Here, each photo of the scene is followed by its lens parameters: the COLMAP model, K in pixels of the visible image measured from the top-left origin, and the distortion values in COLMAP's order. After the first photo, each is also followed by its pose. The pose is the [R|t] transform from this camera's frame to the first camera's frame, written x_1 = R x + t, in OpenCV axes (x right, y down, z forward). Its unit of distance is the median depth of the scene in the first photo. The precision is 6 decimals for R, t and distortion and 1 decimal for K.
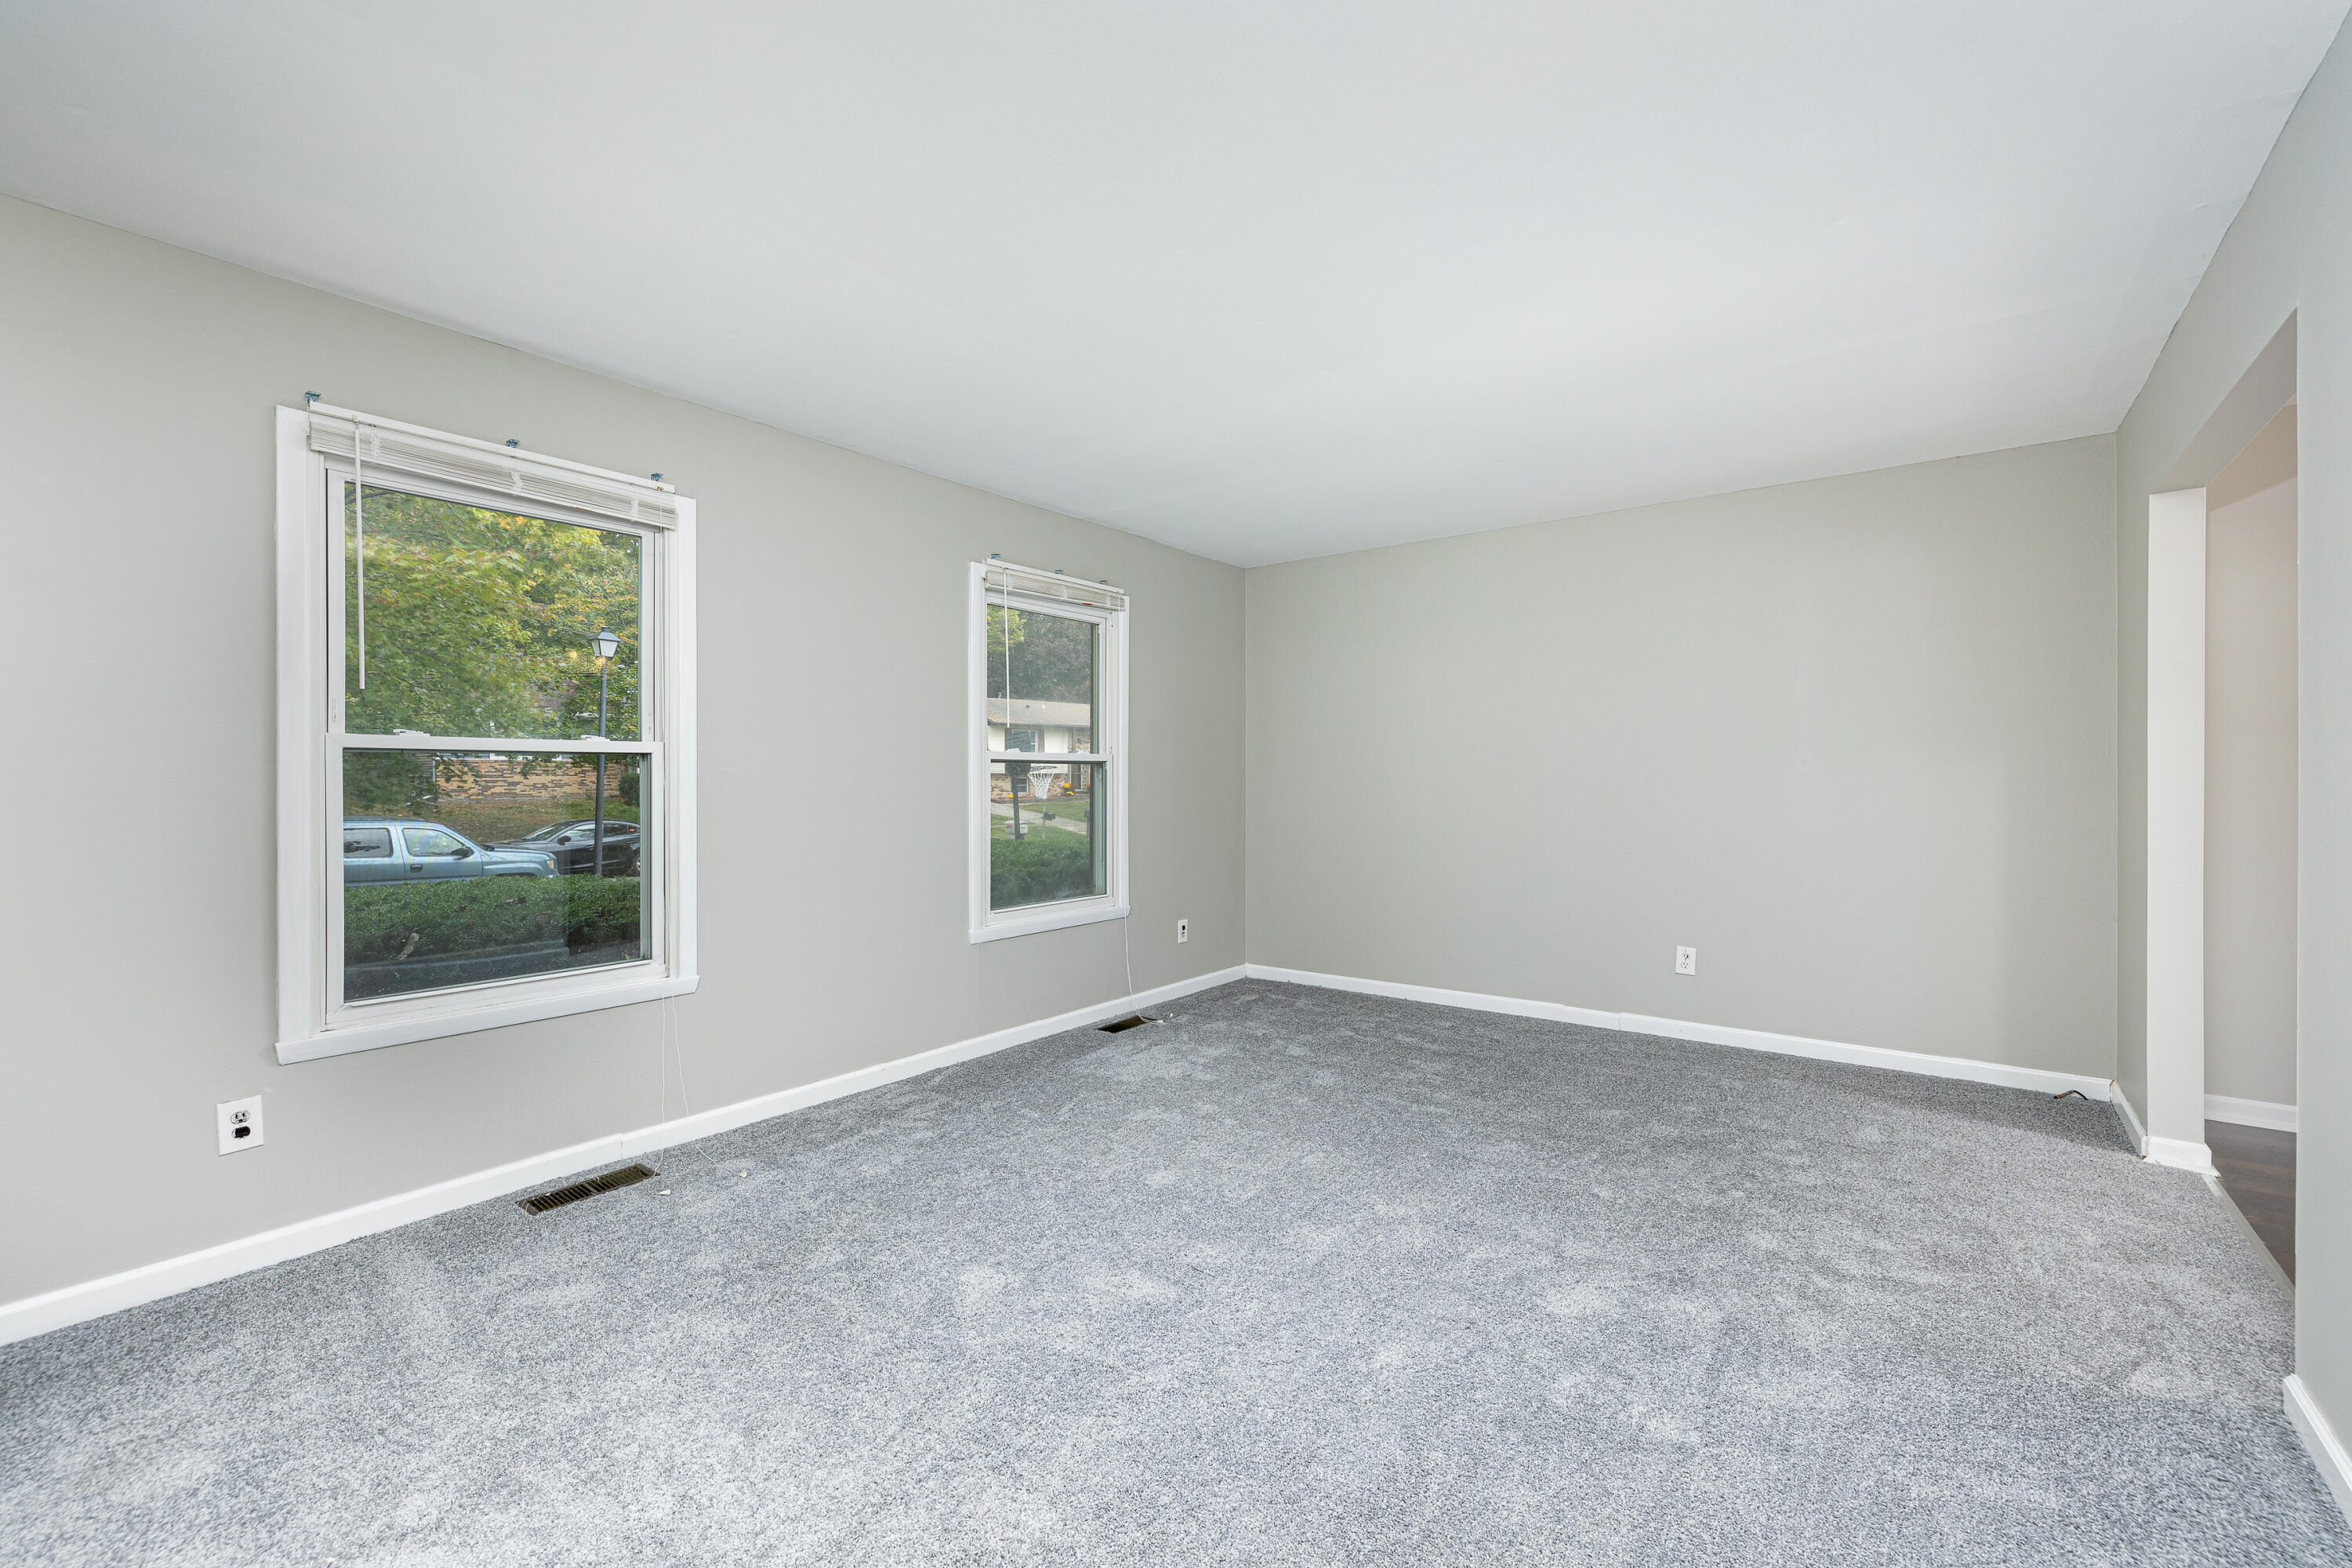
lens RADIAL K [[987.9, 0, 1188.3], [0, 987.9, 782.3], [0, 0, 1]] dist [-0.001924, -0.000175]
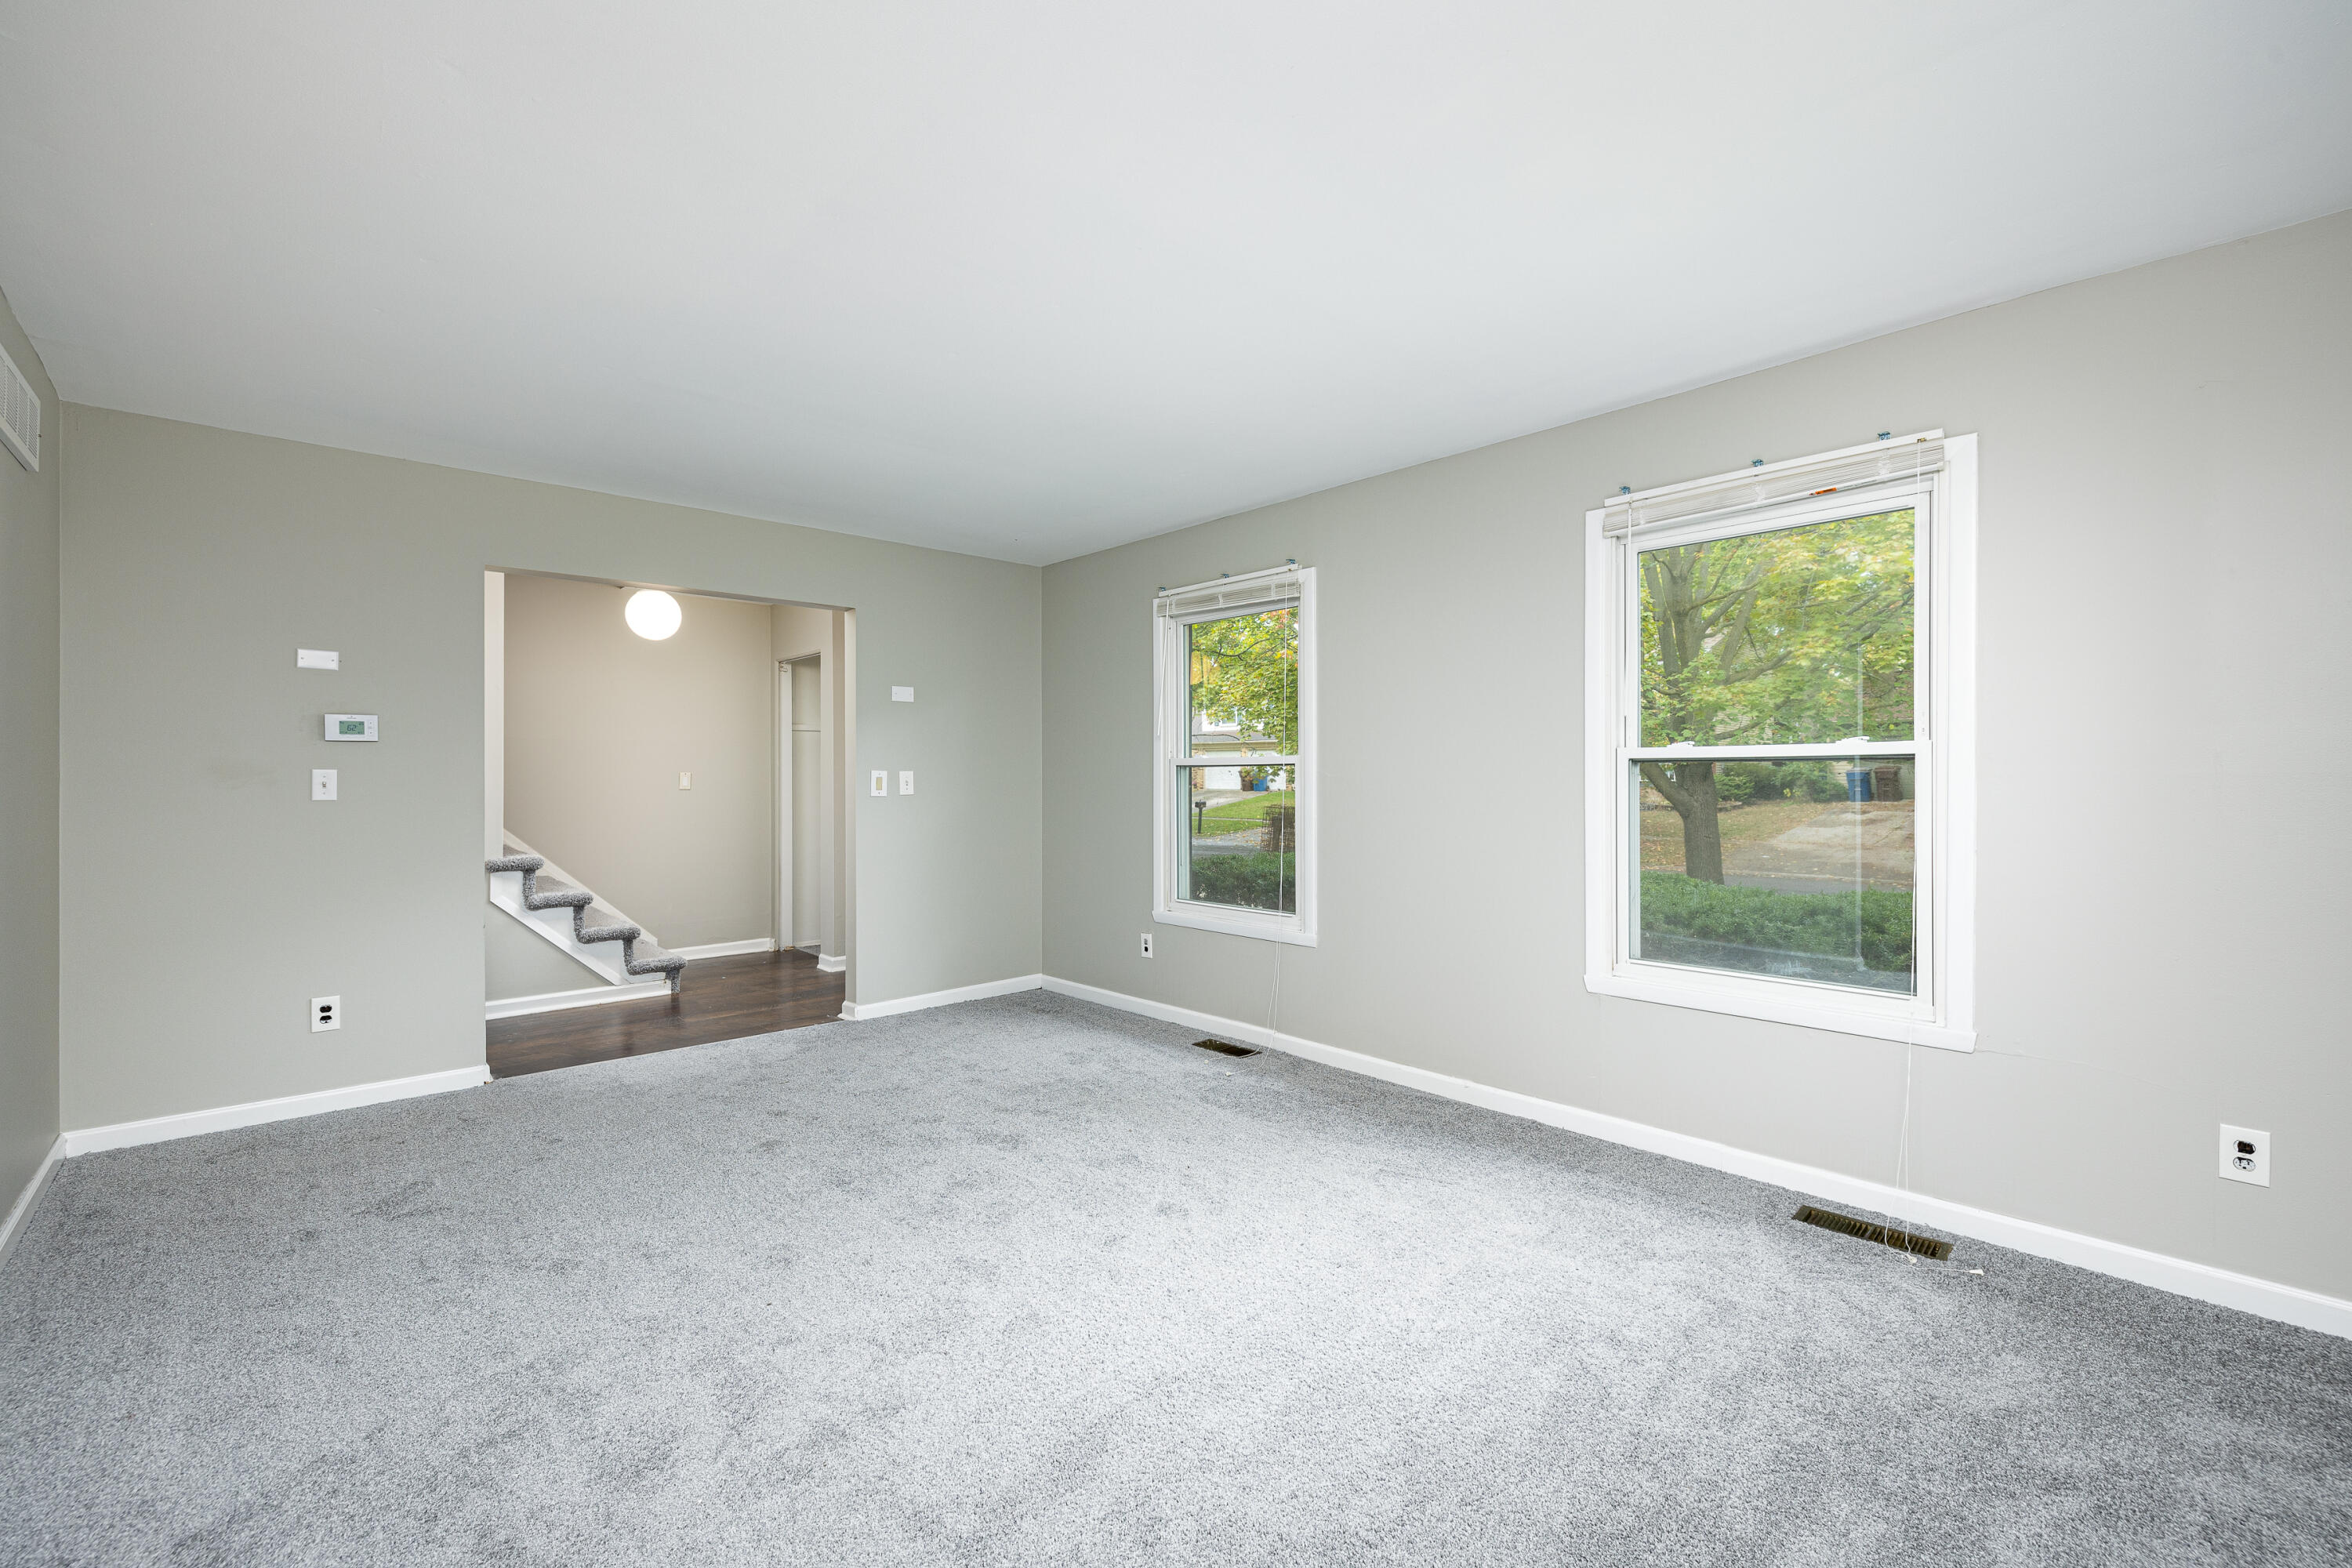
lens RADIAL K [[987.9, 0, 1189.1], [0, 987.9, 778.3], [0, 0, 1]] dist [-0.001924, -0.000175]
pose [[-0.177348, -0.001499, -0.984147, 0.443517], [-0.007765, 0.999970, -0.000124, -0.004090], [0.984118, 0.007620, -0.177354, 0.587201]]
